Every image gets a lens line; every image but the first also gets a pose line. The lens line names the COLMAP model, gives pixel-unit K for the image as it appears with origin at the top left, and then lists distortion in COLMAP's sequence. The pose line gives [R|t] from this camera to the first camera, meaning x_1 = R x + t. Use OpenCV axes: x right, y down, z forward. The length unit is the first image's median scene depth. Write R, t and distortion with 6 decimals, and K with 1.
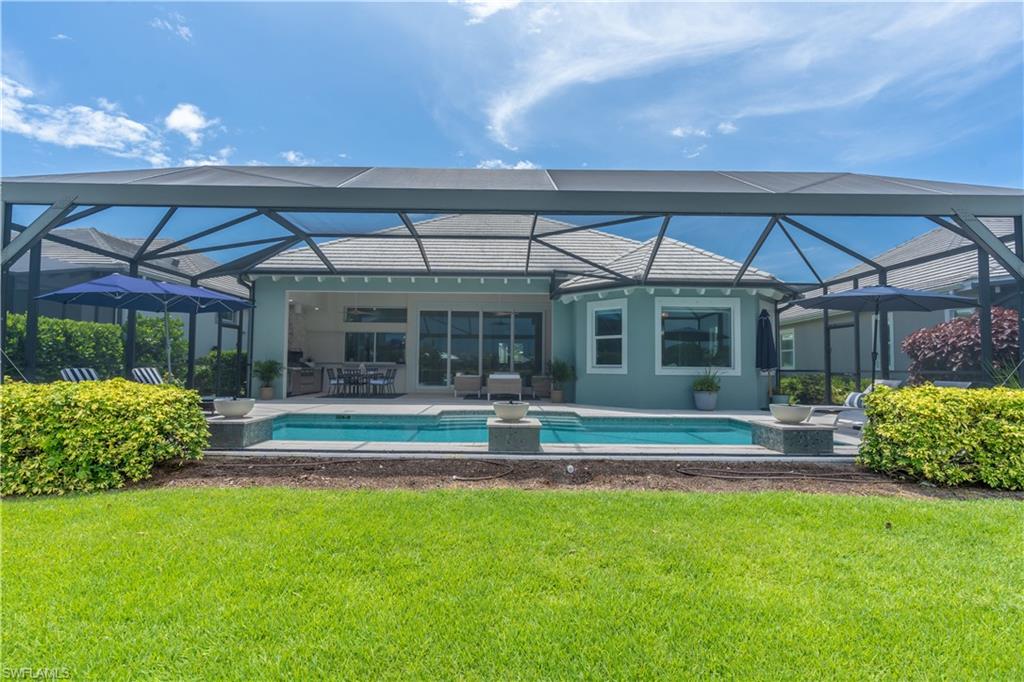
lens RADIAL K [[472.8, 0, 512.0], [0, 472.8, 341.0], [0, 0, 1]] dist [-0.001315, 0.000436]
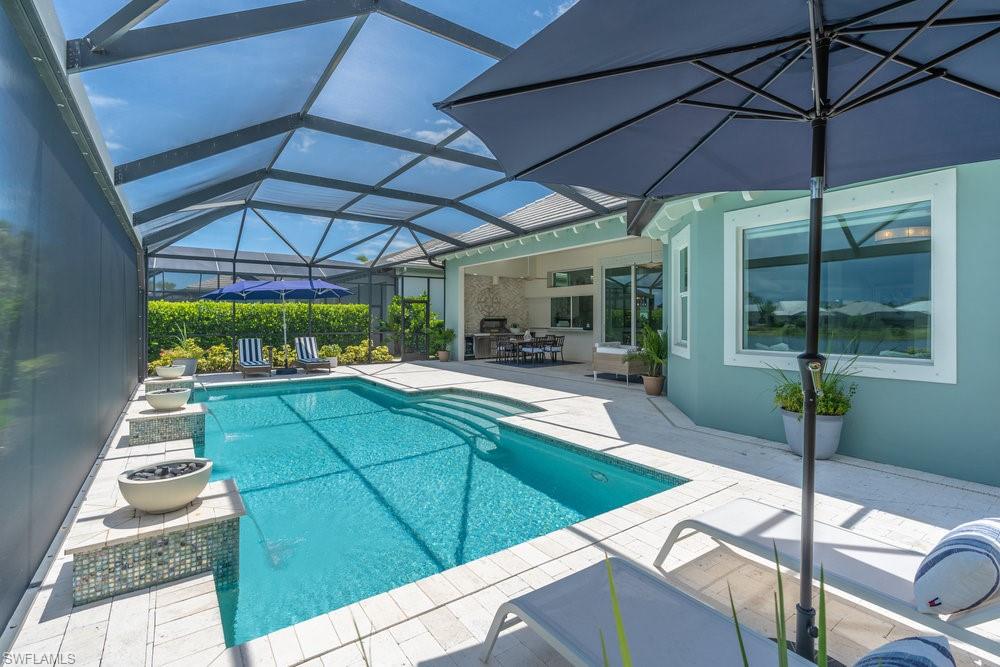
lens RADIAL K [[461.8, 0, 500.0], [0, 461.8, 333.5], [0, 0, 1]] dist [-0.001315, 0.000436]
pose [[0.579672, 0.017367, -0.814665, 0.398804], [0.051009, 0.997039, 0.057550, -0.004518], [0.813252, -0.074916, 0.577070, 0.342564]]
